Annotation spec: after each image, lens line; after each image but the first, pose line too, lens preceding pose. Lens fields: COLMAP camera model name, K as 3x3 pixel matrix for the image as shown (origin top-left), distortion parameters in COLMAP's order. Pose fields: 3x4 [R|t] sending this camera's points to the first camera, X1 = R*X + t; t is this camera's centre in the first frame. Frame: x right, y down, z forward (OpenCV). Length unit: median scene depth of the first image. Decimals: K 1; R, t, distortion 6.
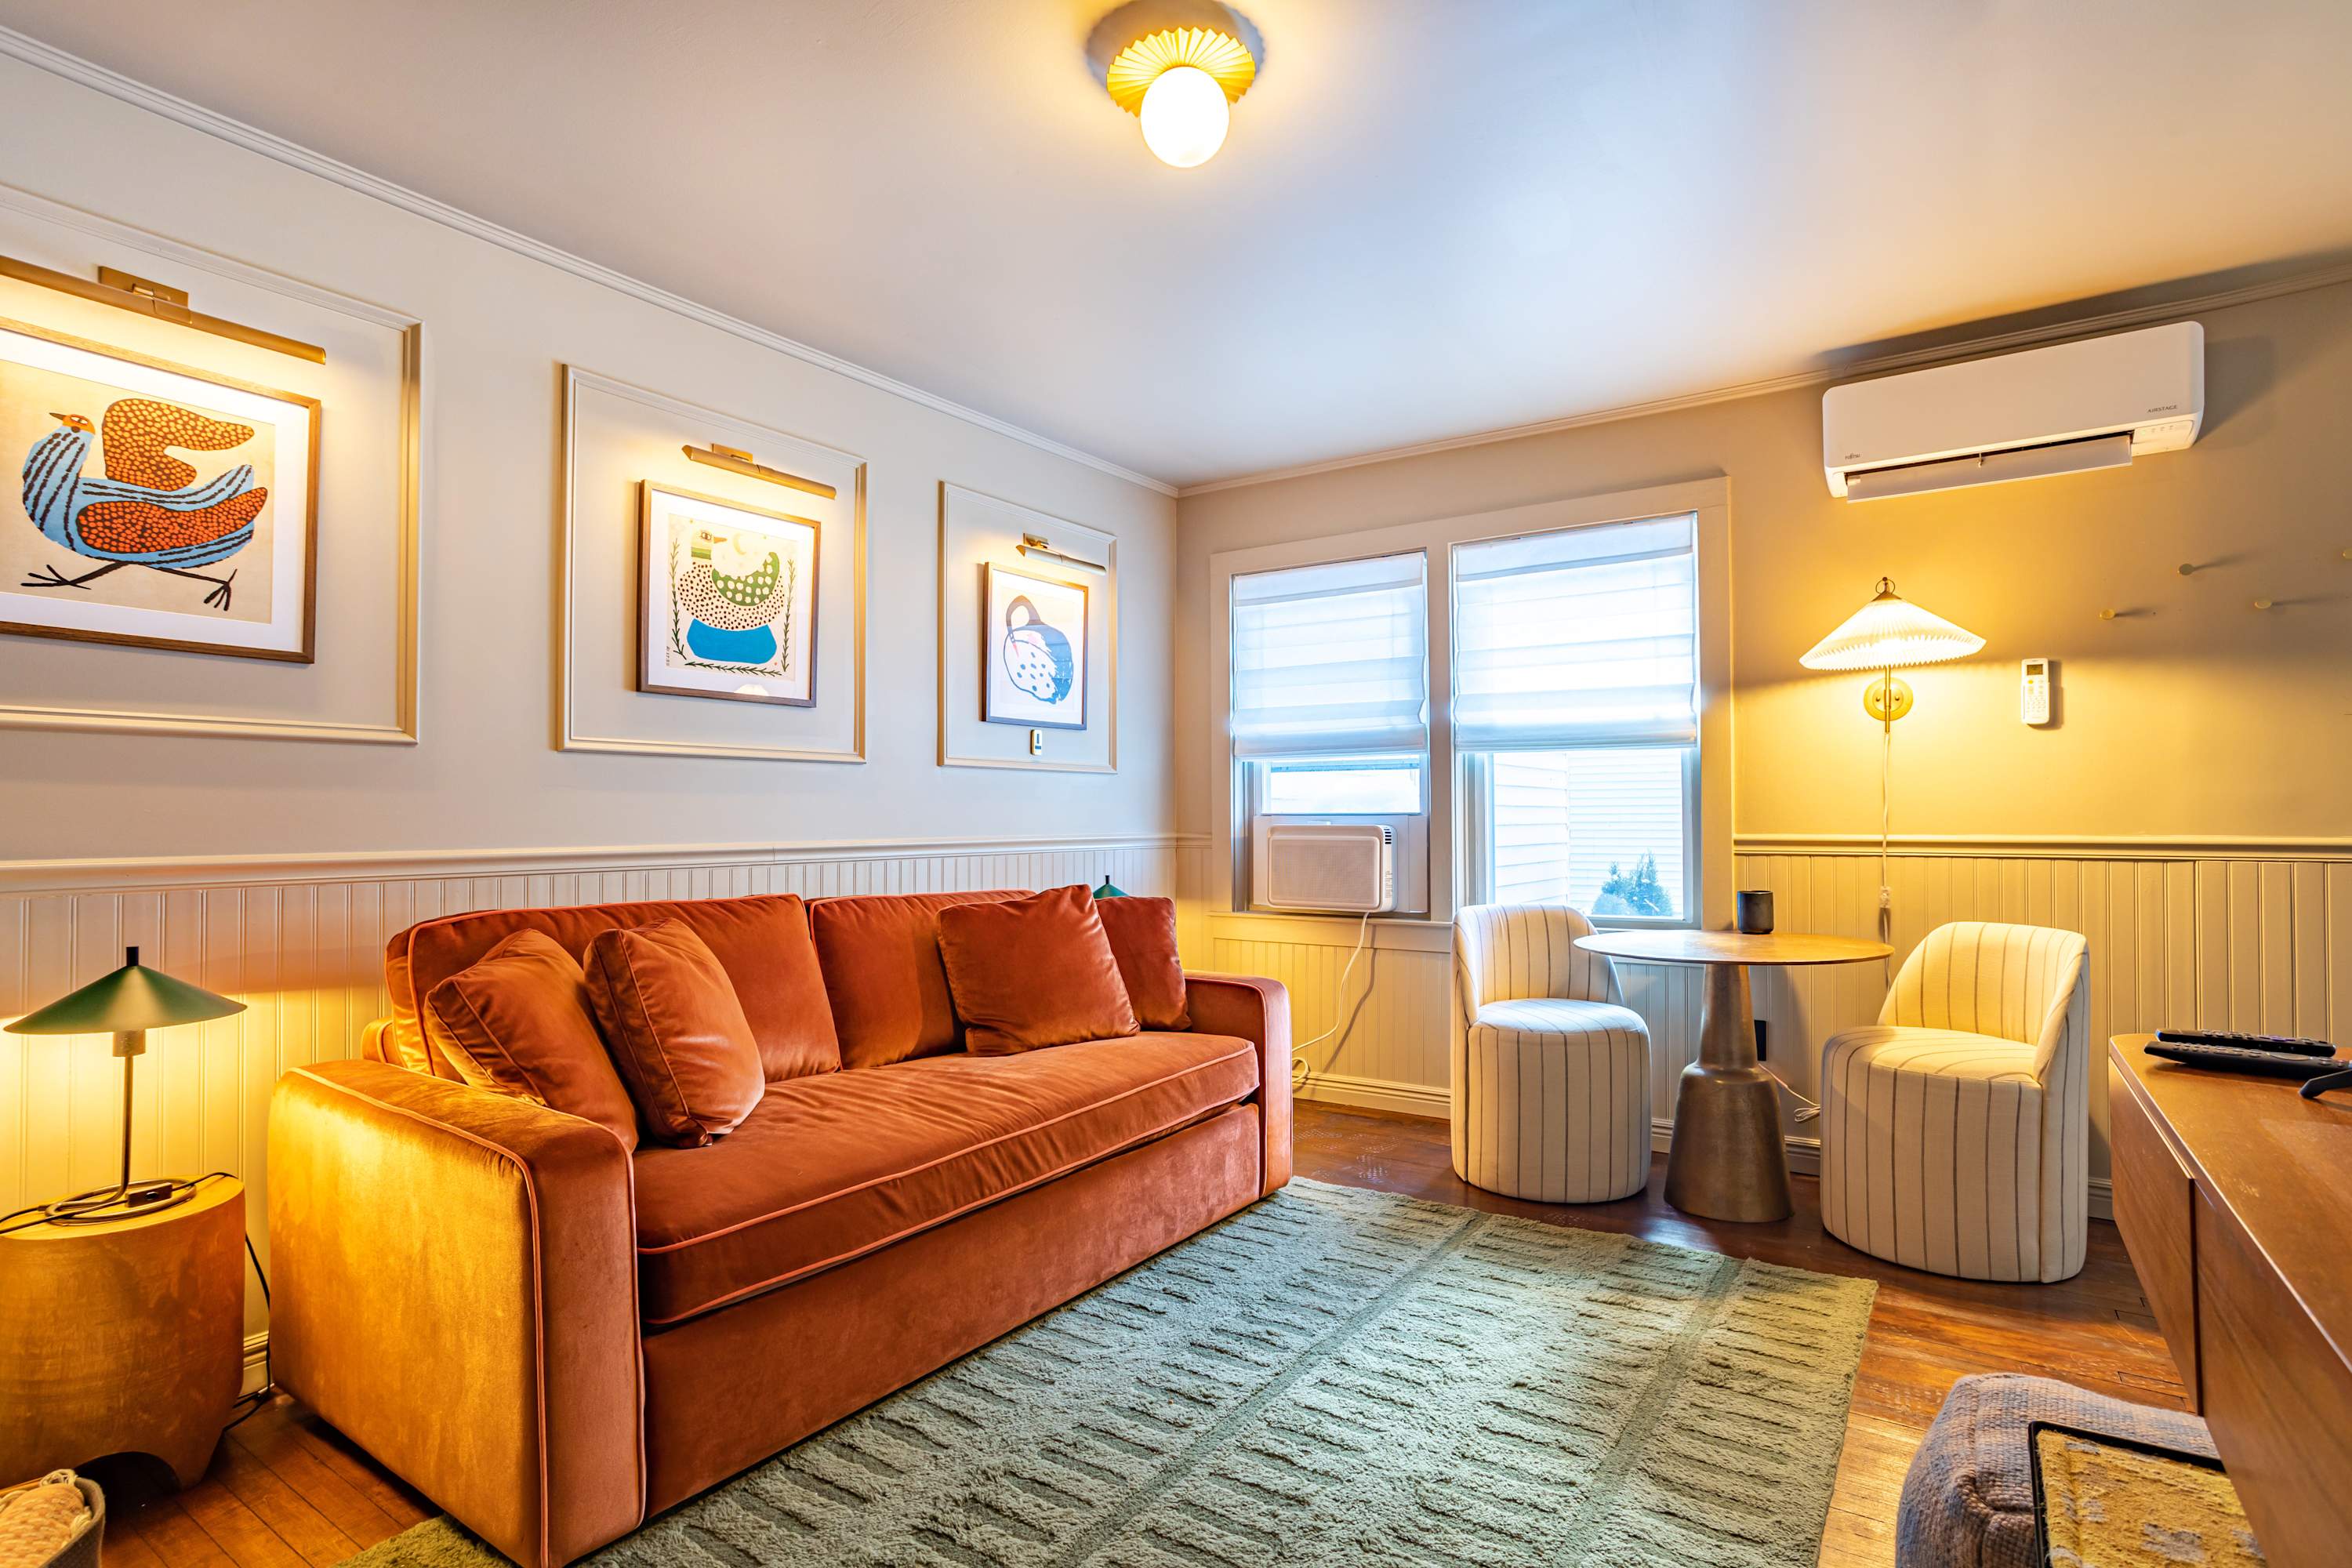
lens RADIAL K [[1155.7, 0, 1182.0], [0, 1155.7, 793.7], [0, 0, 1]] dist [-0.052148, 0.032658]
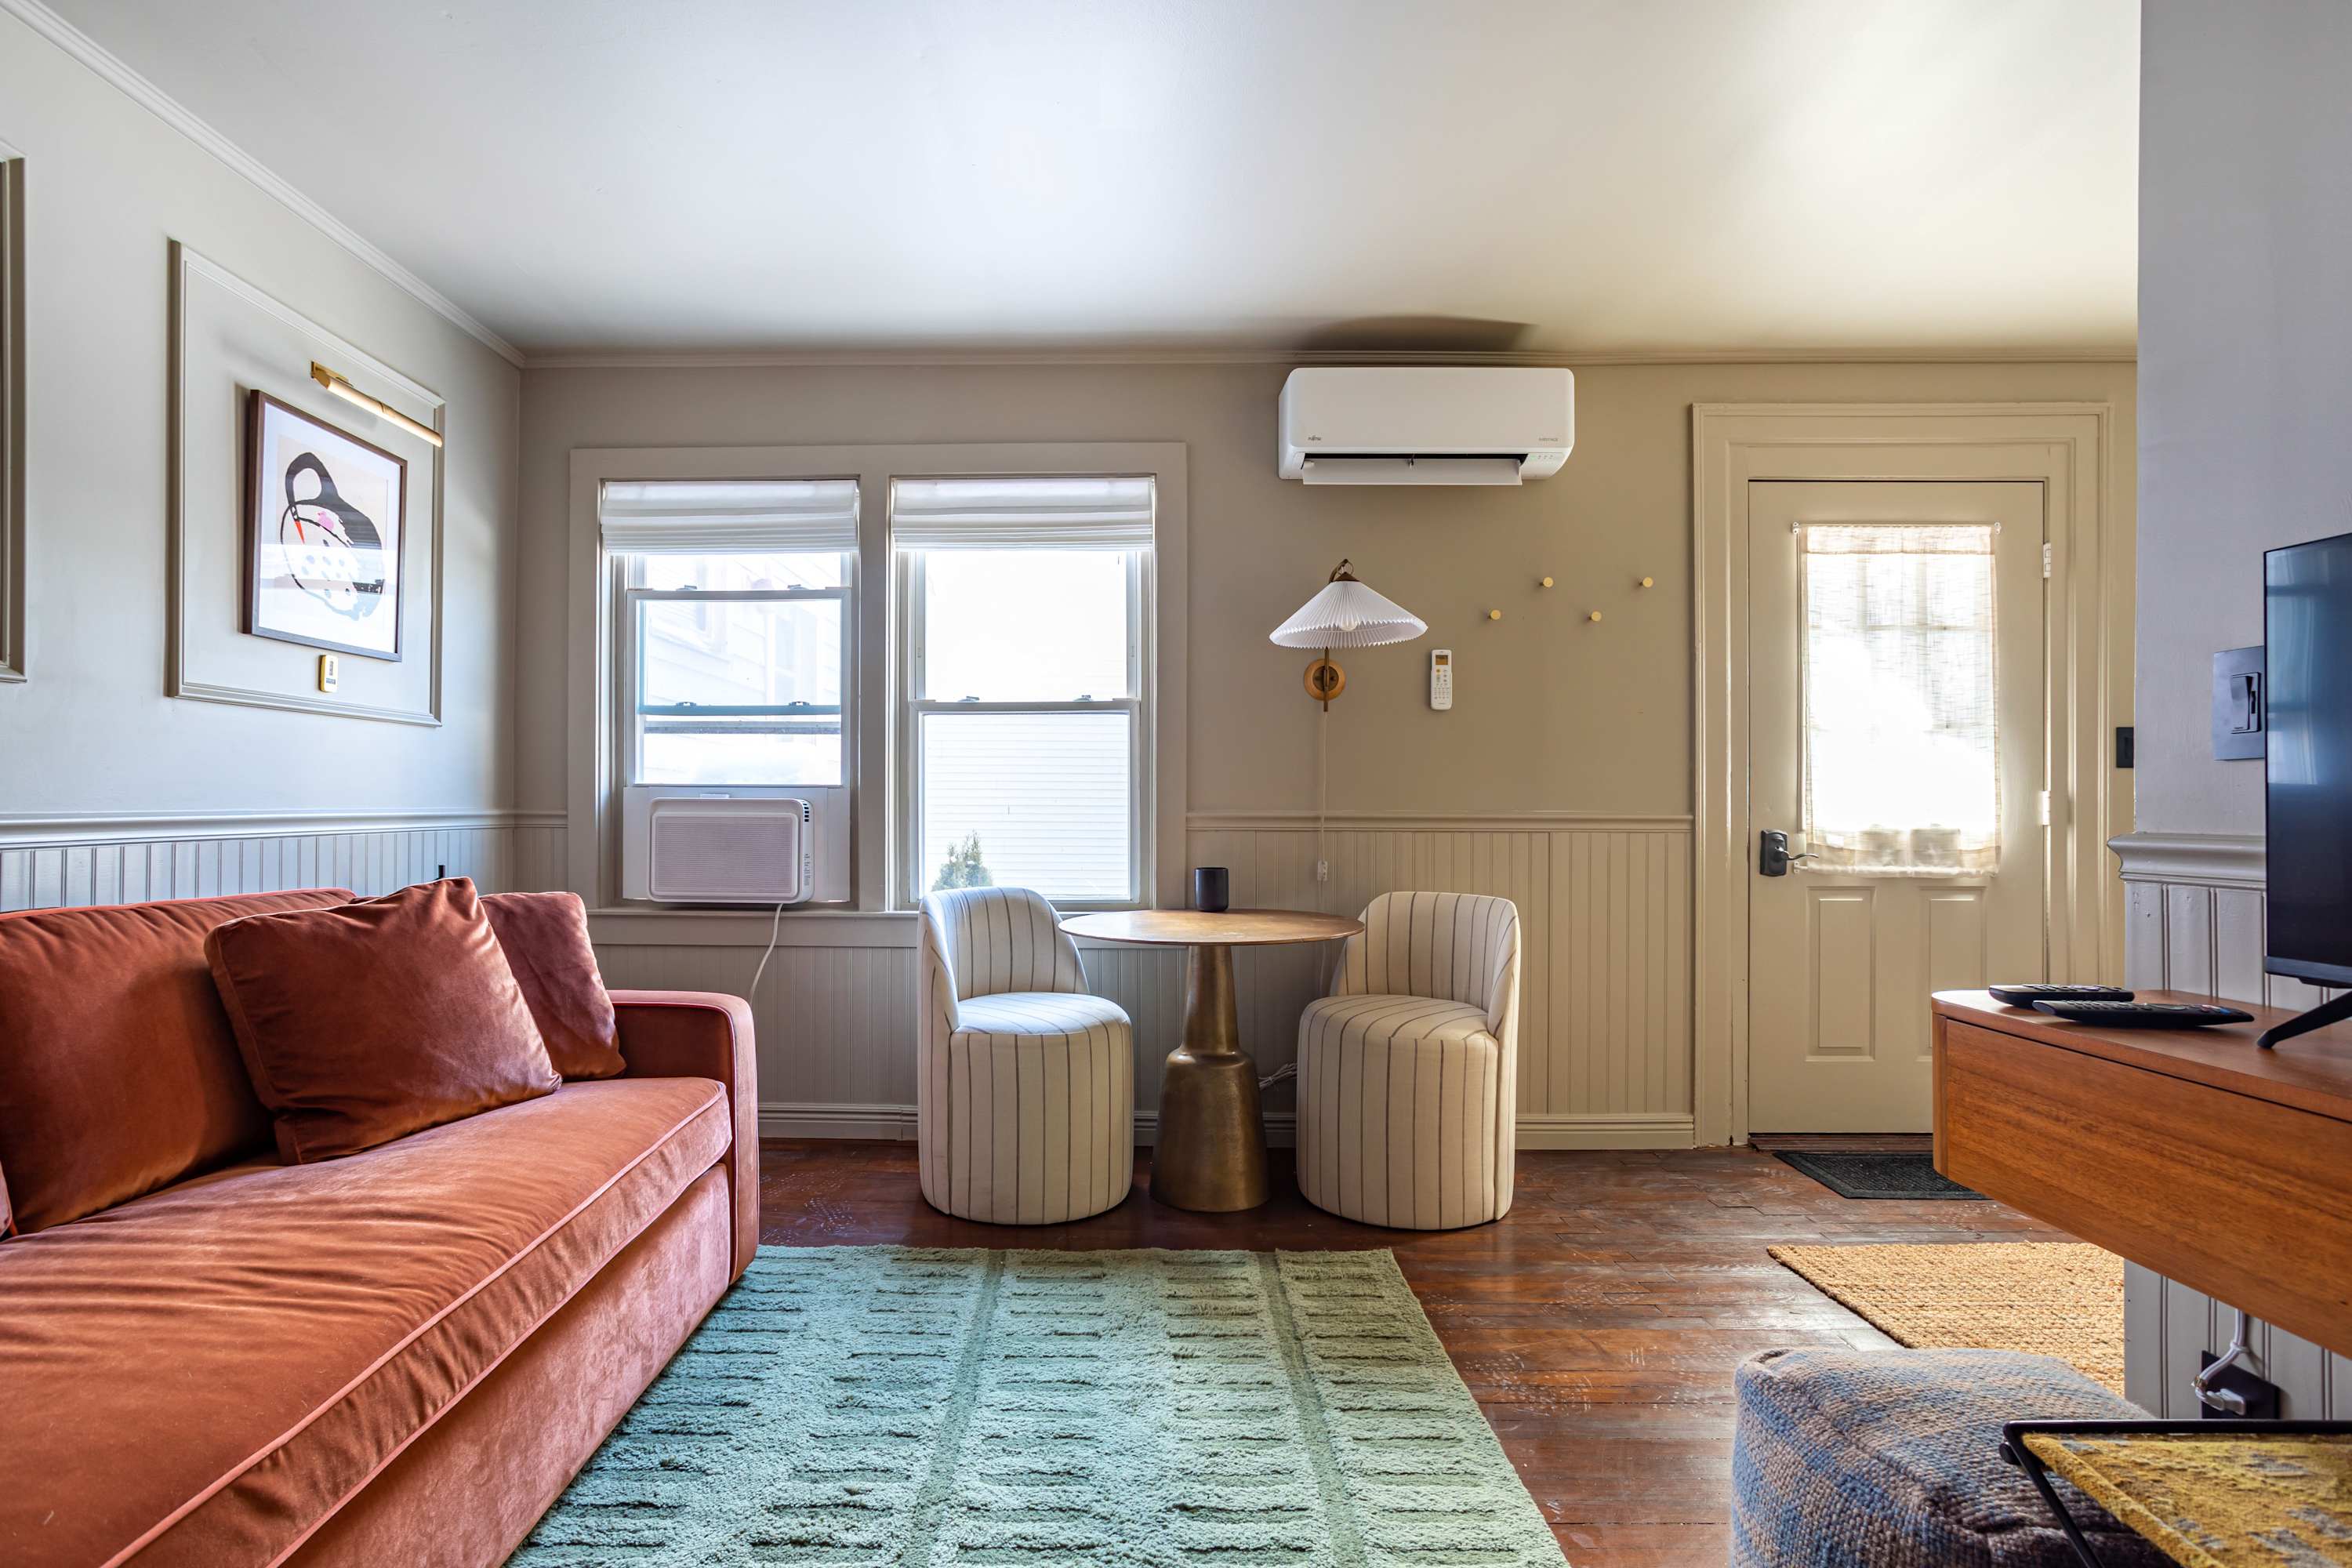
lens RADIAL K [[1163.7, 0, 1084.1], [0, 1163.7, 794.1], [0, 0, 1]] dist [-0.051102, 0.036618]
pose [[0.842866, 0.010053, 0.538030, -0.175577], [-0.016757, 0.999831, 0.007570, 0.022061], [-0.537863, -0.015396, 0.842892, 0.290982]]
